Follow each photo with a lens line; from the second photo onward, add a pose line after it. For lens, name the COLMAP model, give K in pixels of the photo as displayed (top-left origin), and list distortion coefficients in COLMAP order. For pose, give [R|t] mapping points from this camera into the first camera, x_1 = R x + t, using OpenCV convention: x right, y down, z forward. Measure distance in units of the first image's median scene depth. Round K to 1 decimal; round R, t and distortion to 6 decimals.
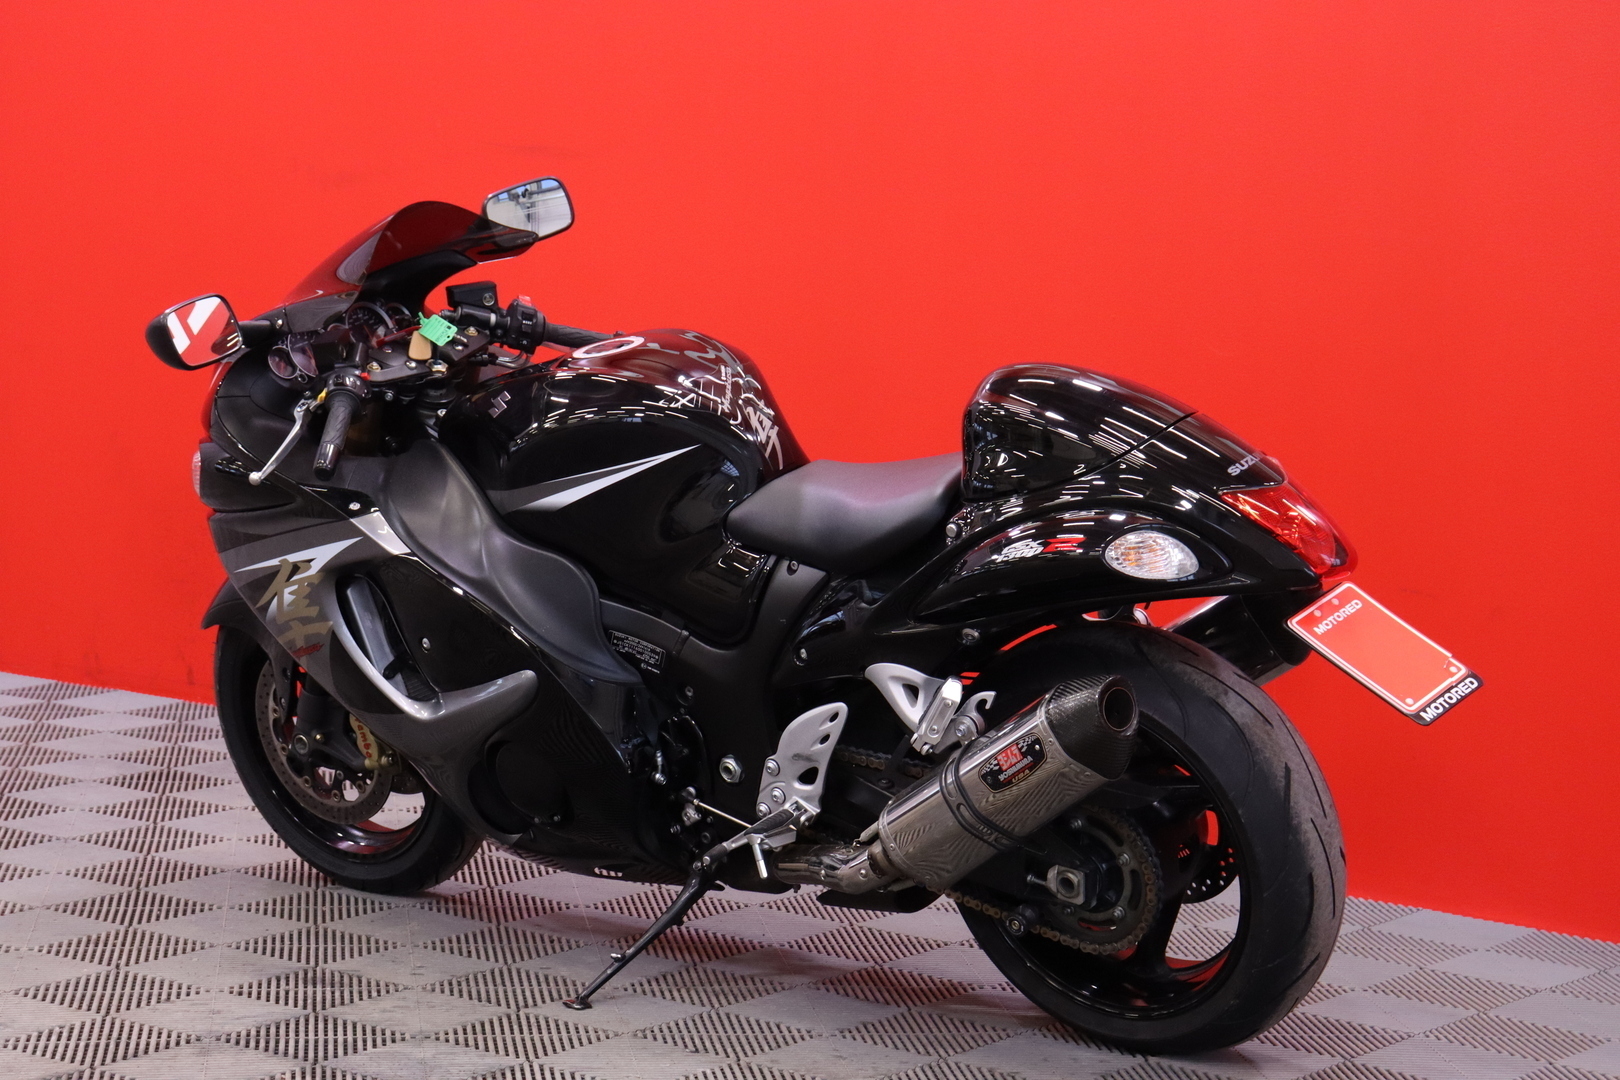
lens RADIAL K [[3558.8, 0, 810.0], [0, 3558.8, 540.0], [0, 0, 1]] dist [0.271903, -0.234638]
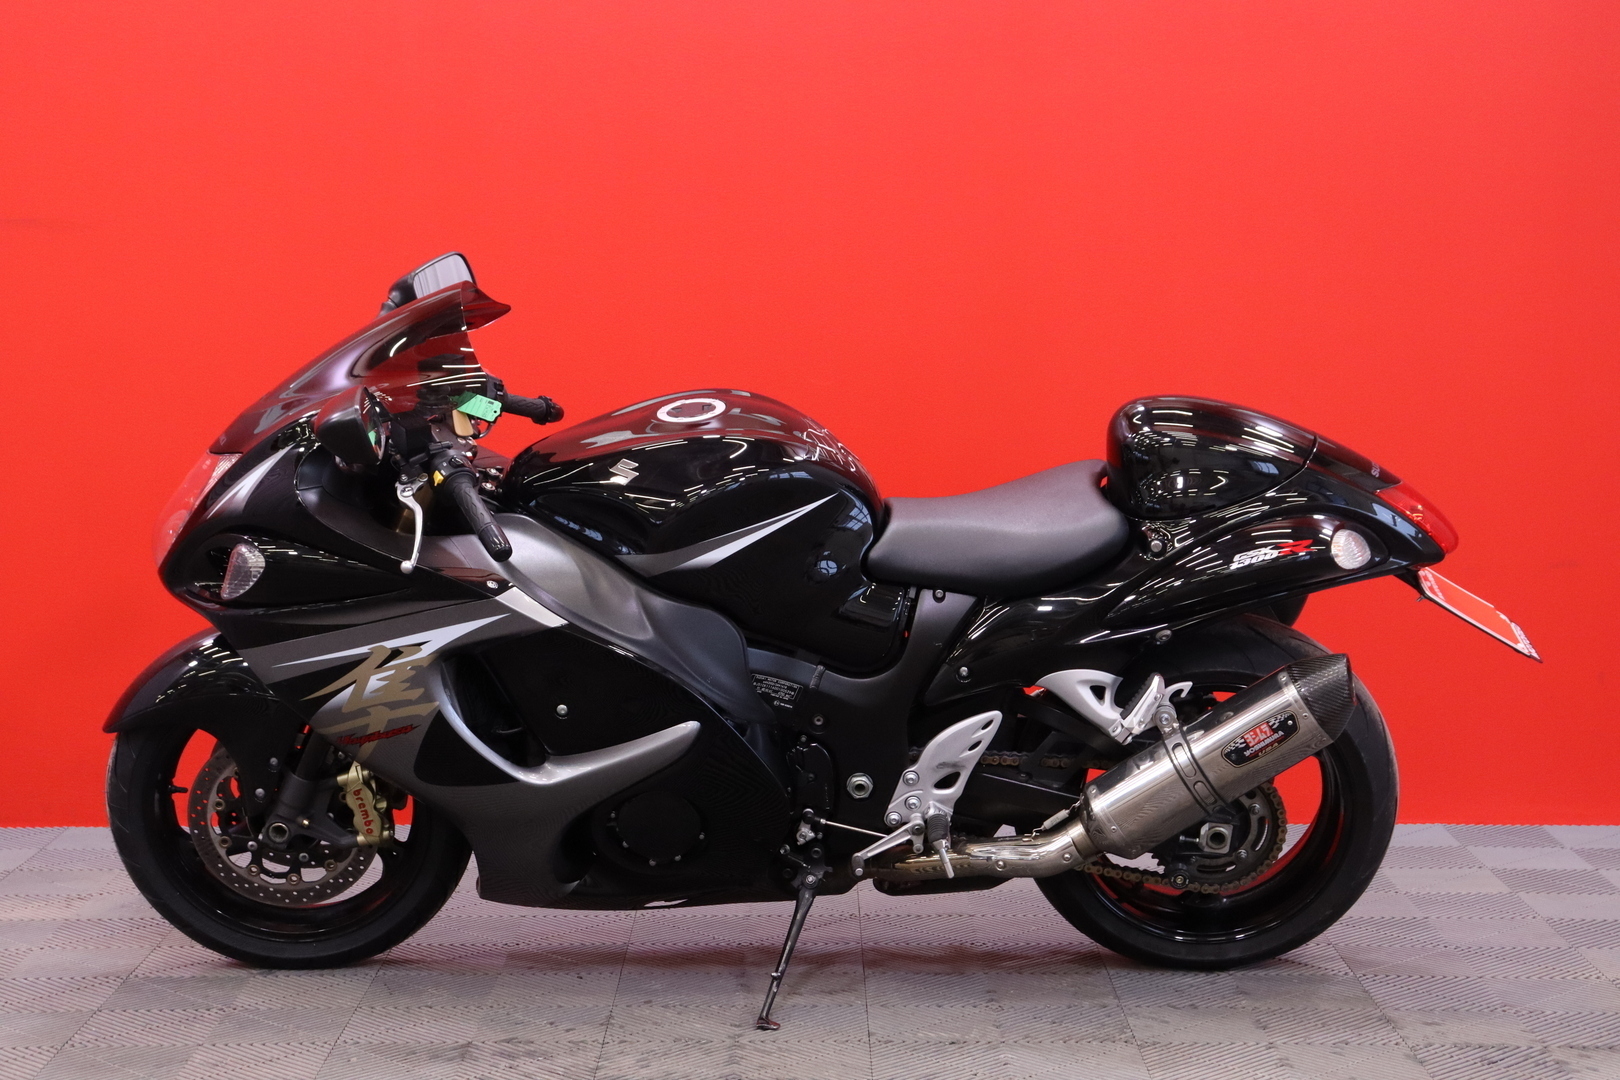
lens RADIAL K [[2882.5, 0, 810.0], [0, 2882.5, 540.0], [0, 0, 1]] dist [0.156520, 0.163326]
pose [[0.795322, -0.095413, 0.598632, -0.564048], [0.089132, 0.995208, 0.040203, -0.048525], [-0.599599, 0.021383, 0.800015, 0.300649]]
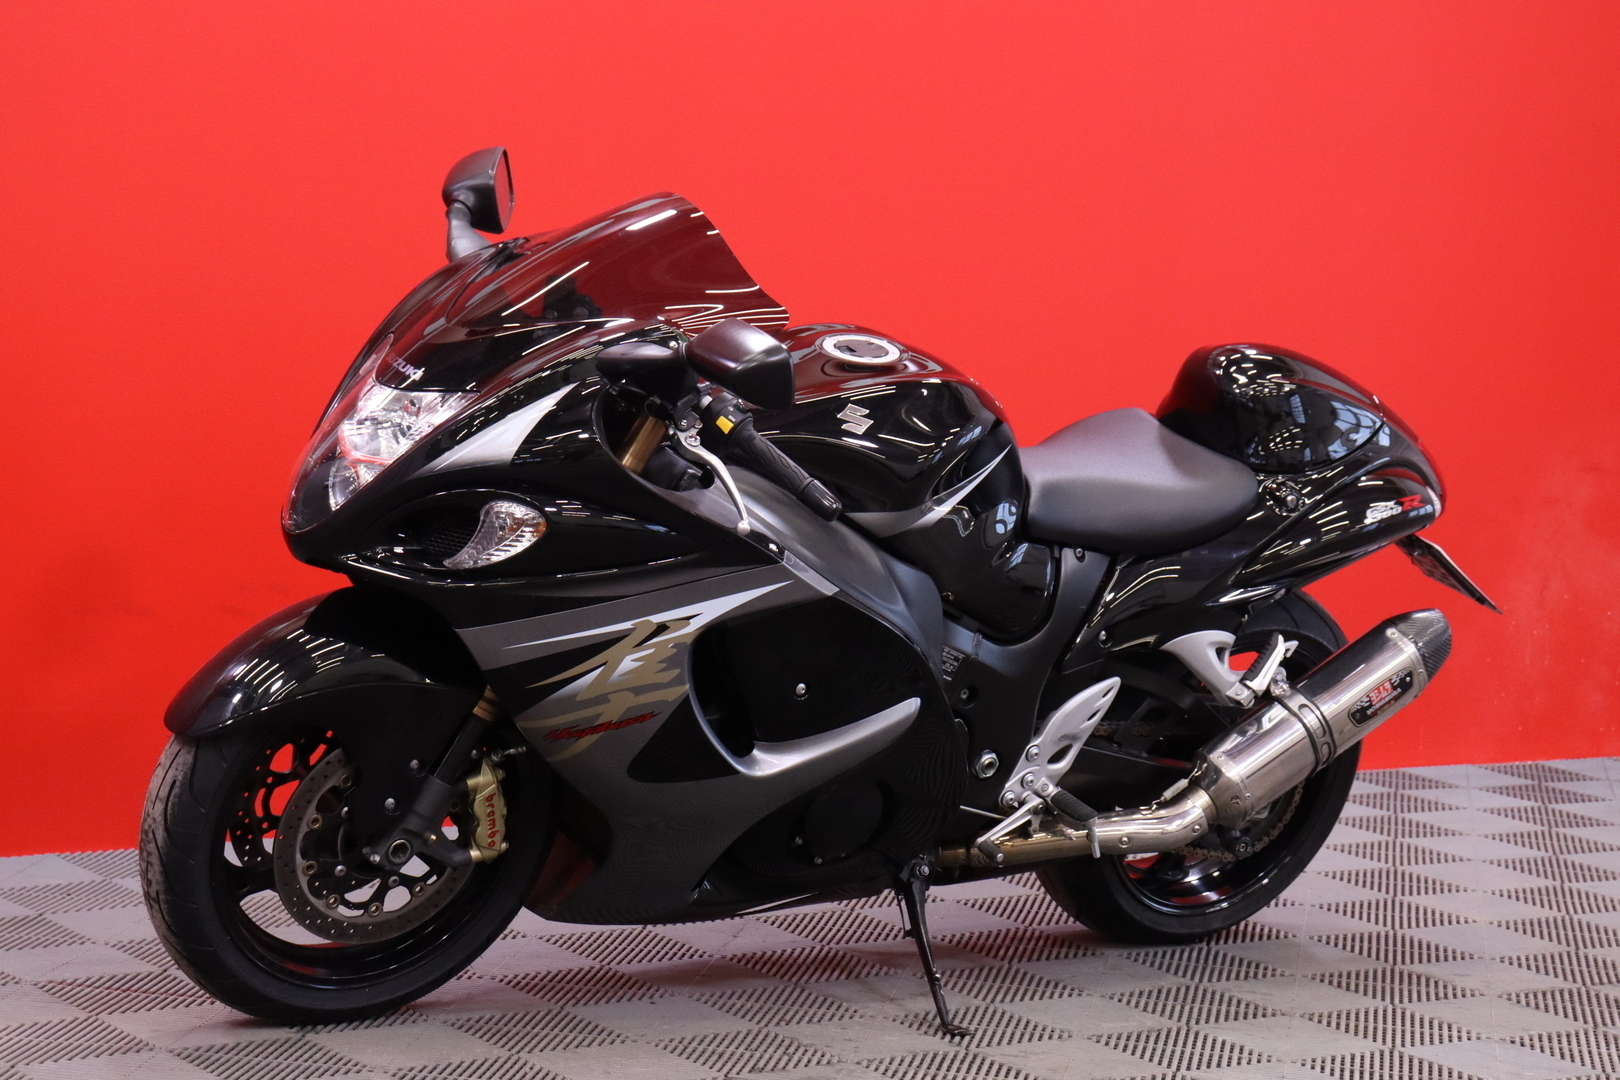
lens RADIAL K [[3811.3, 0, 810.0], [0, 3811.3, 540.0], [0, 0, 1]] dist [0.312005, 0.160957]
pose [[0.291190, -0.113288, 0.949934, -1.056722], [0.044436, 0.993494, 0.104861, -0.113702], [-0.955633, 0.011677, 0.294329, 0.738823]]
